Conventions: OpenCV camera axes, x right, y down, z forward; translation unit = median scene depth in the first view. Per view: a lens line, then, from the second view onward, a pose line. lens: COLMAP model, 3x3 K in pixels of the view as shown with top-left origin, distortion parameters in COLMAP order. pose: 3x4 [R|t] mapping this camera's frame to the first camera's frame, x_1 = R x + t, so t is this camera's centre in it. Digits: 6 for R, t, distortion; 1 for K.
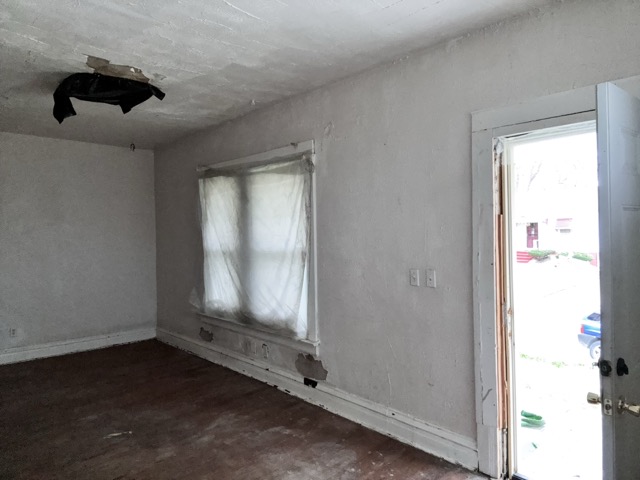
lens RADIAL K [[434.9, 0, 322.1], [0, 434.9, 235.6], [0, 0, 1]] dist [0.073588, -0.083846]
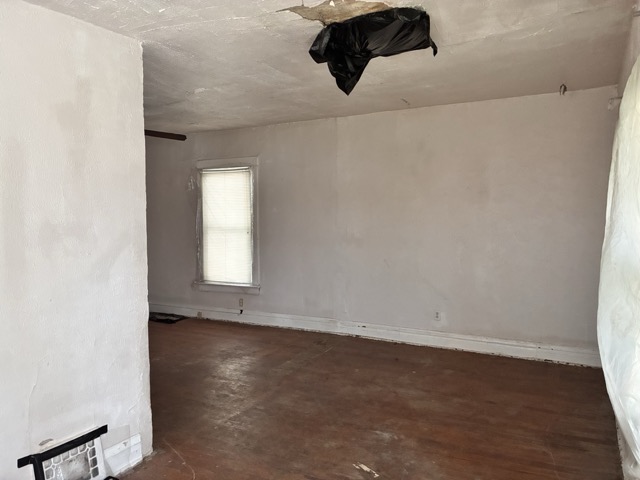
lens RADIAL K [[491.1, 0, 320.0], [0, 491.1, 240.0], [0, 0, 1]] dist [0.002069, -0.001597]
pose [[0.312138, 0.067522, -0.947634, 0.247701], [0.004633, 0.997351, 0.072591, -0.026757], [0.950025, -0.027048, 0.310999, 0.476002]]
